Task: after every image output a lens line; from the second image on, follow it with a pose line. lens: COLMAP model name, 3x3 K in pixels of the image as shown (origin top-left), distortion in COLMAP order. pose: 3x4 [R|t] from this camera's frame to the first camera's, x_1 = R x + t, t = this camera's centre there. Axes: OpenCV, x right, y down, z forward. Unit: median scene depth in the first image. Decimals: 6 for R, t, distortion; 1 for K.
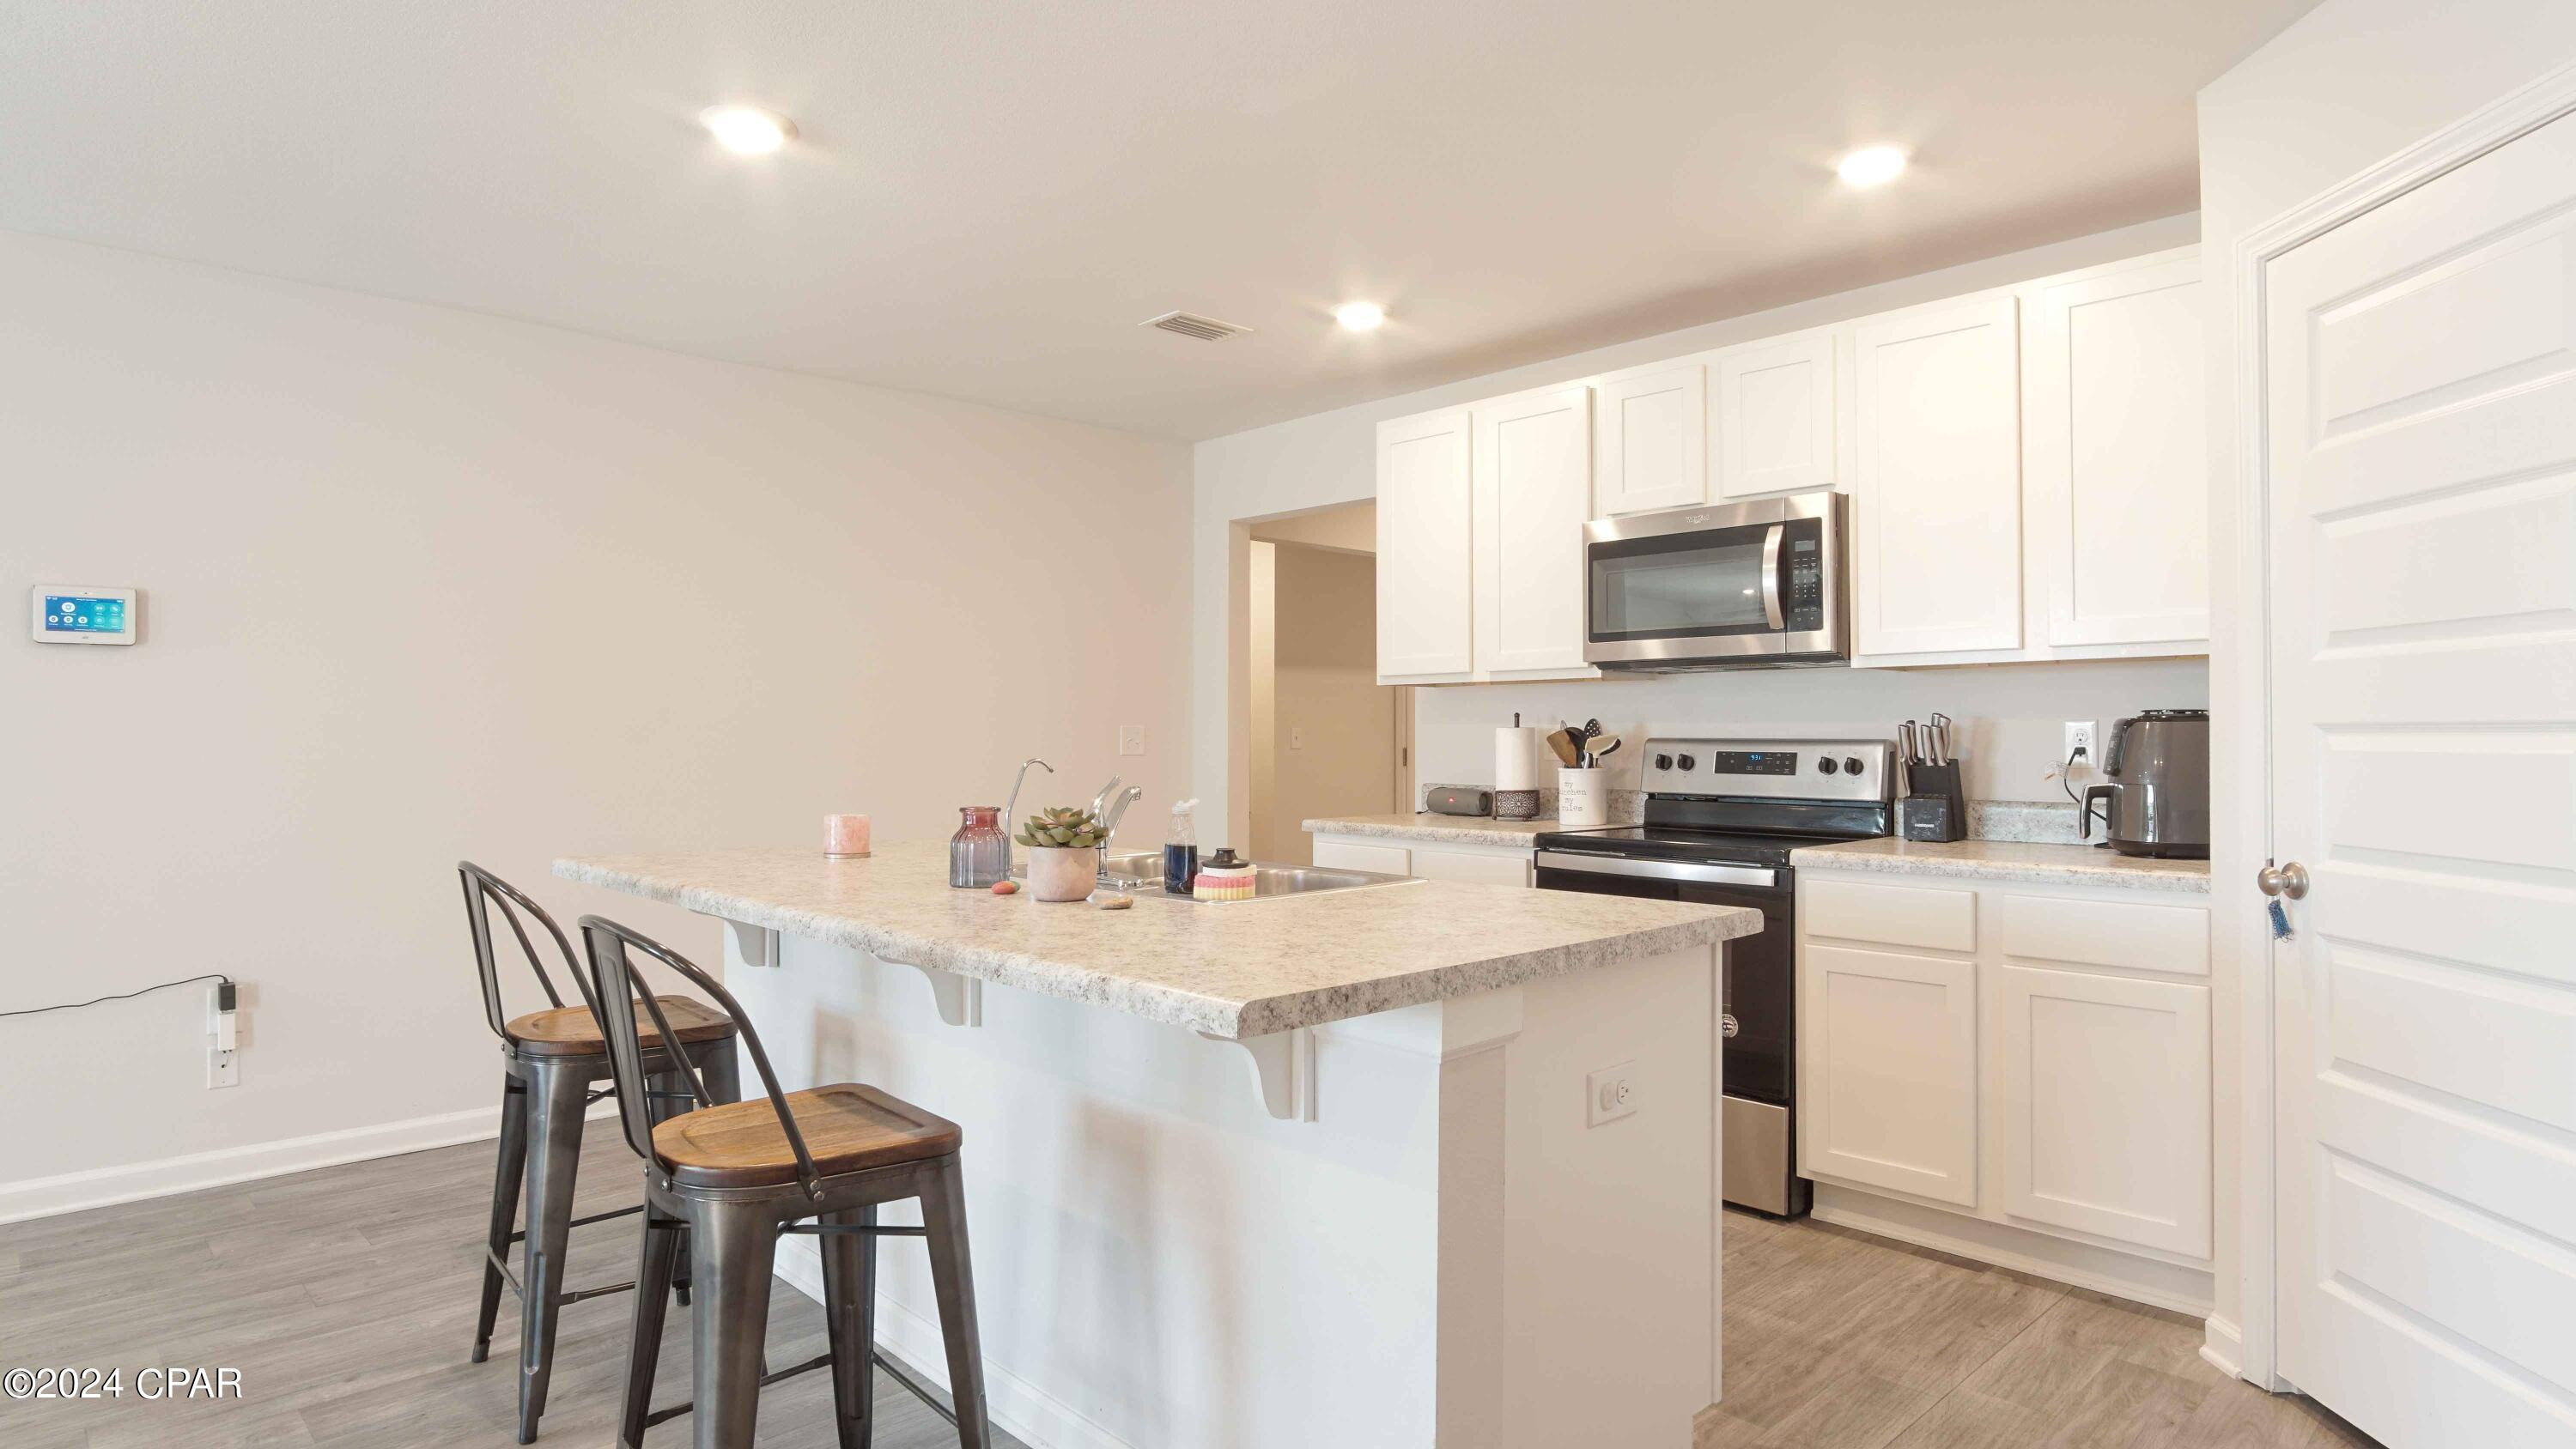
lens RADIAL K [[1471.3, 0, 1274.2], [0, 1471.3, 714.4], [0, 0, 1]] dist [0.000791, 0.000016]
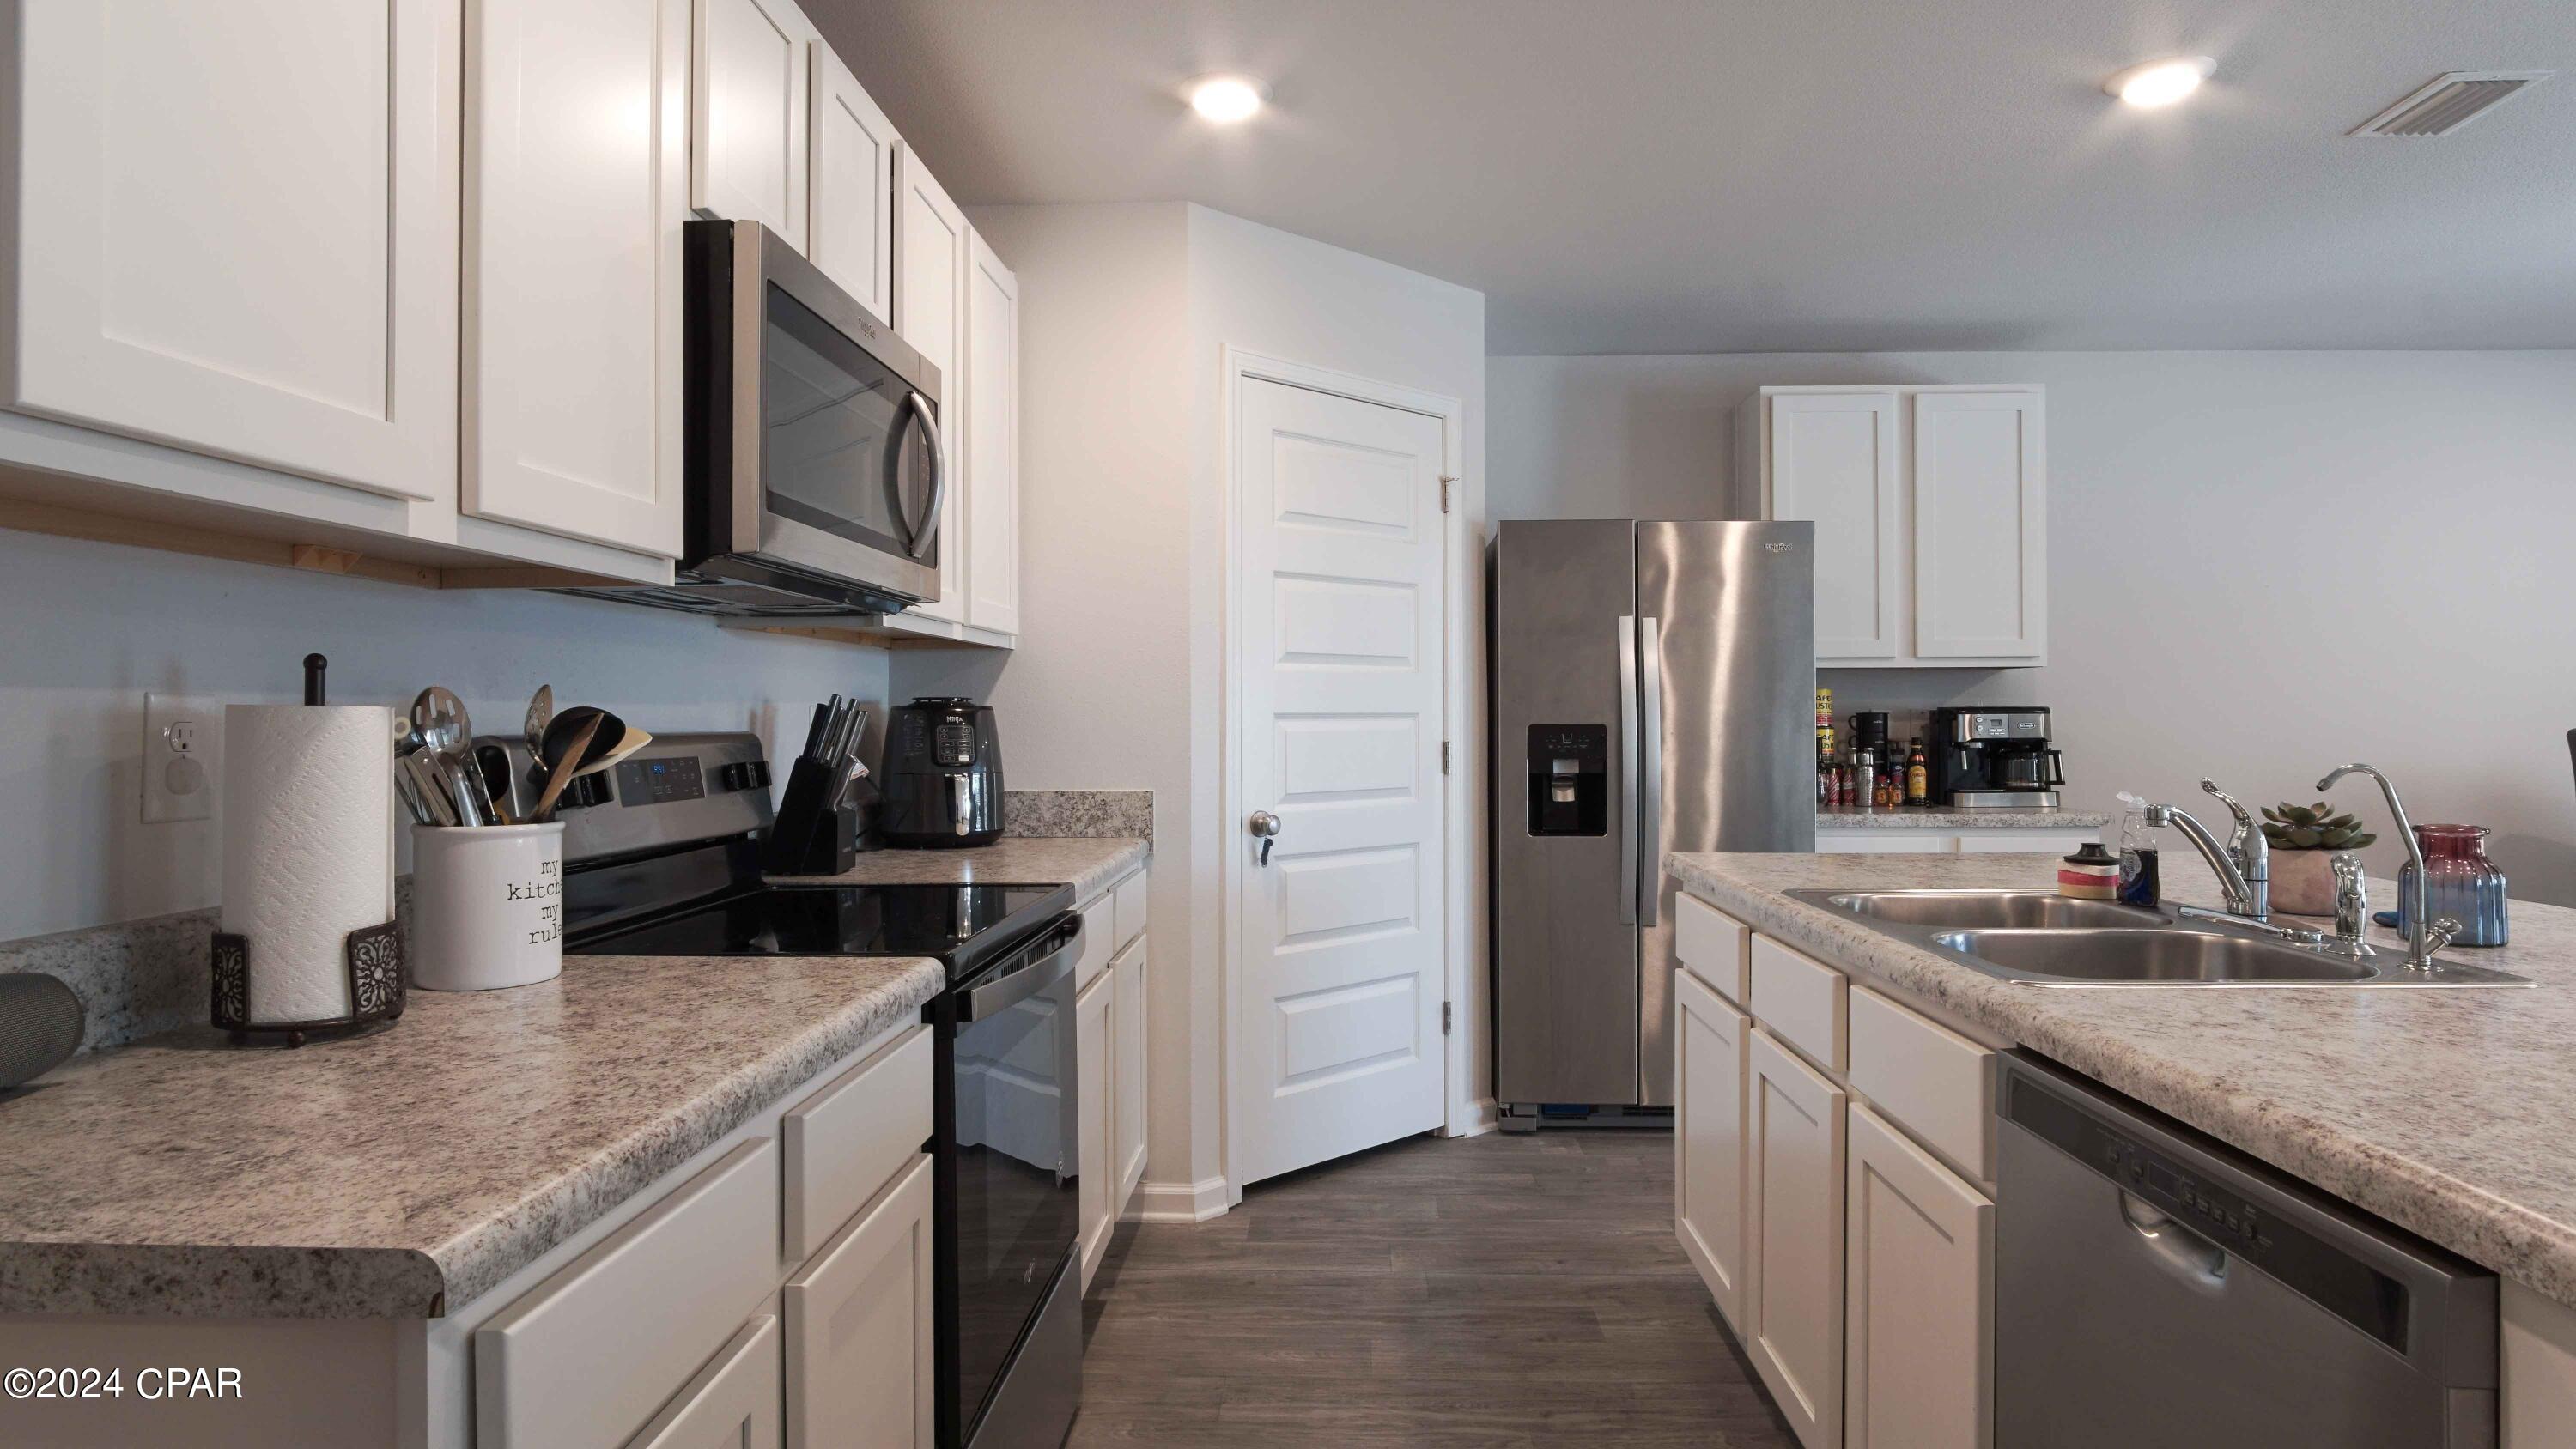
lens RADIAL K [[1471.3, 0, 1274.2], [0, 1471.3, 714.4], [0, 0, 1]] dist [0.000791, 0.000016]
pose [[-0.712016, 0.003283, 0.702155, -0.297178], [-0.005186, 0.999937, -0.009934, 0.020012], [-0.702144, -0.010715, -0.711954, 1.896903]]
